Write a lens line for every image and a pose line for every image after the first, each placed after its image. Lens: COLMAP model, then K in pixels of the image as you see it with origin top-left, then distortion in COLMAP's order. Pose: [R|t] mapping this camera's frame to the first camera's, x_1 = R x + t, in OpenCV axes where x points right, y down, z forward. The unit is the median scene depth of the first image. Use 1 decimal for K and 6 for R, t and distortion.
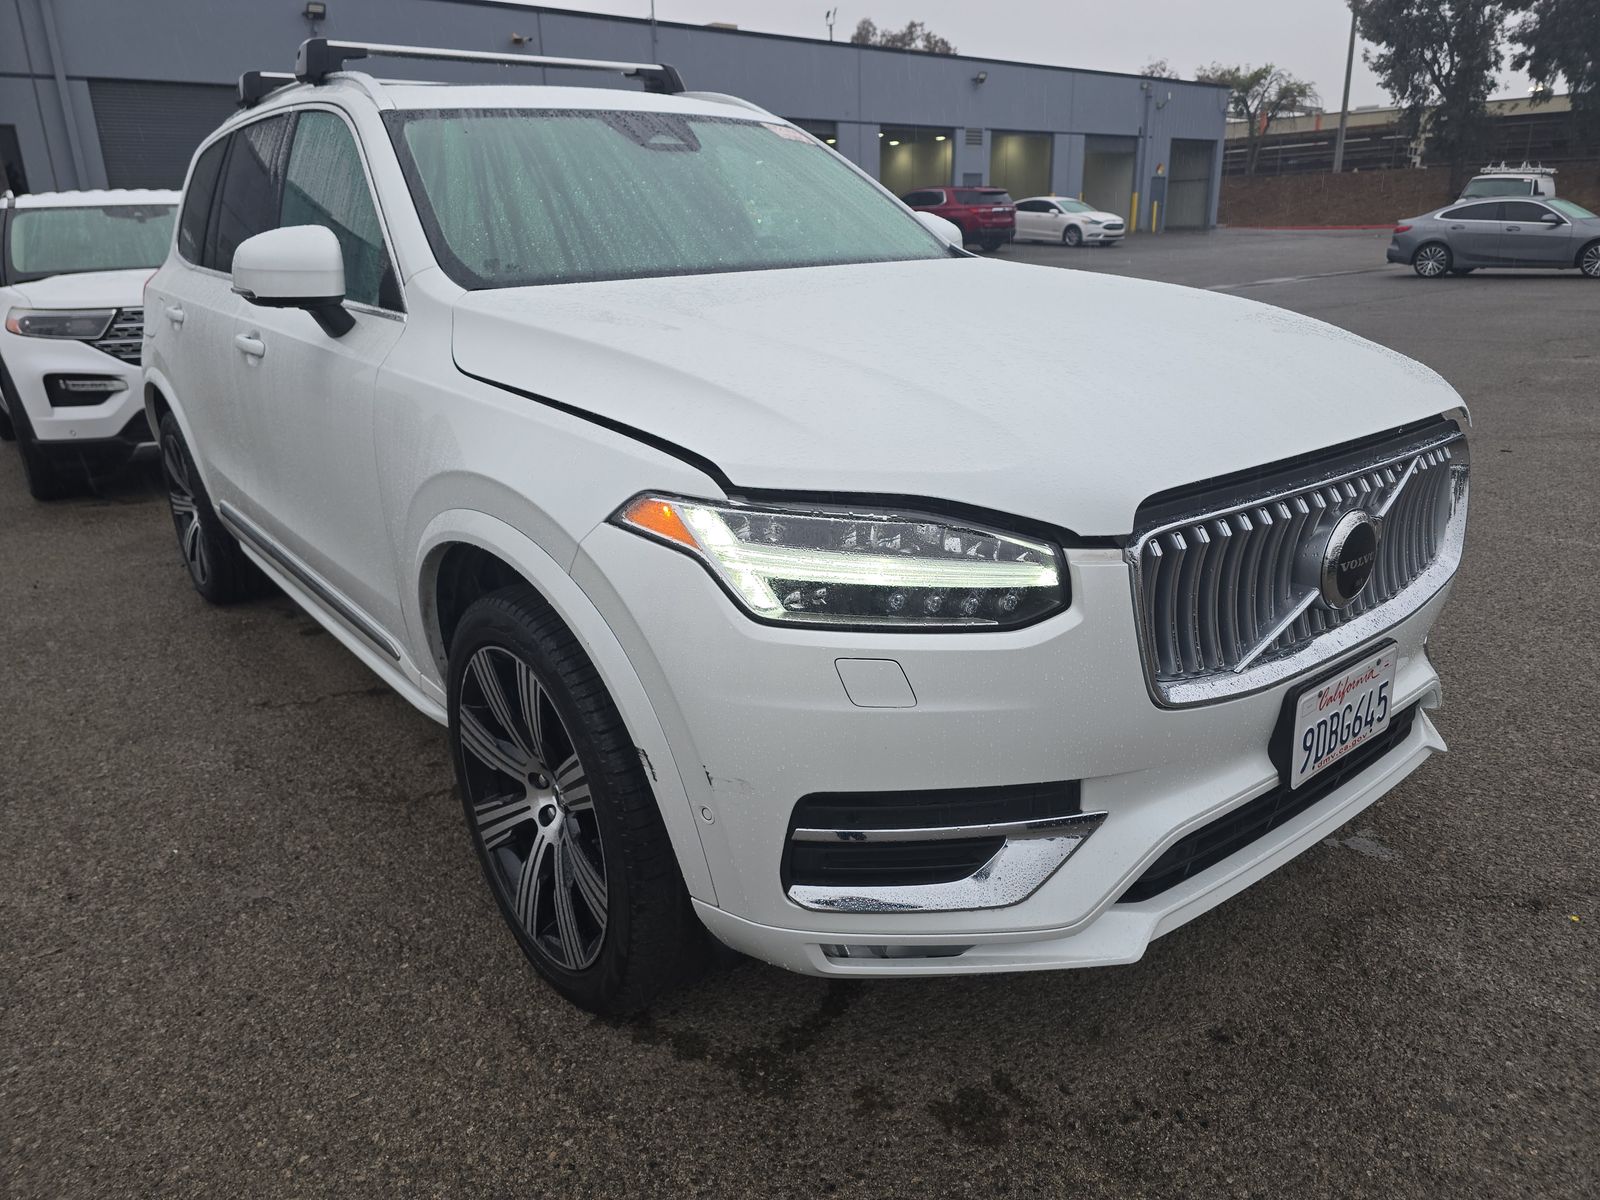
lens RADIAL K [[1077.3, 0, 770.8], [0, 1077.3, 584.9], [0, 0, 1]] dist [0.074567, -0.074917]
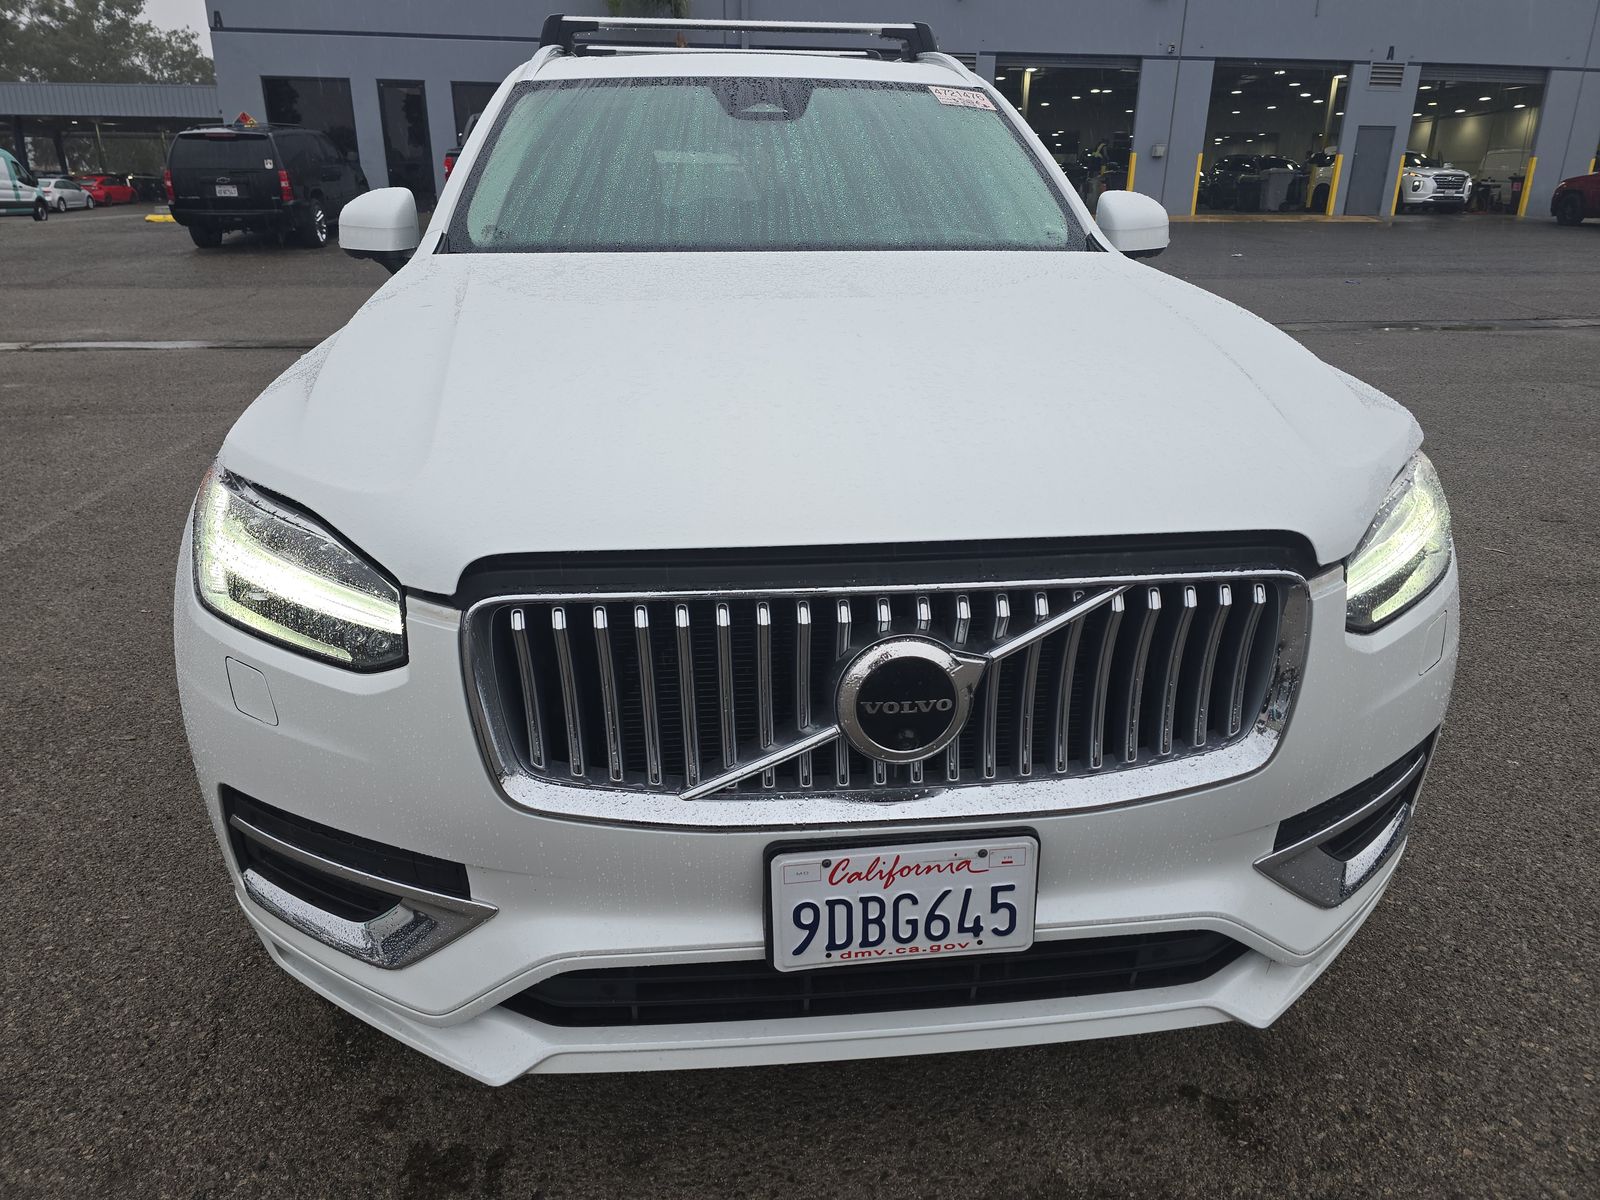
lens RADIAL K [[1077.3, 0, 770.8], [0, 1077.3, 584.9], [0, 0, 1]] dist [0.074567, -0.074917]
pose [[0.854021, 0.208668, -0.476556, 0.779504], [-0.192831, 0.977753, 0.082558, -0.142756], [0.483181, 0.021389, 0.875259, 0.314185]]
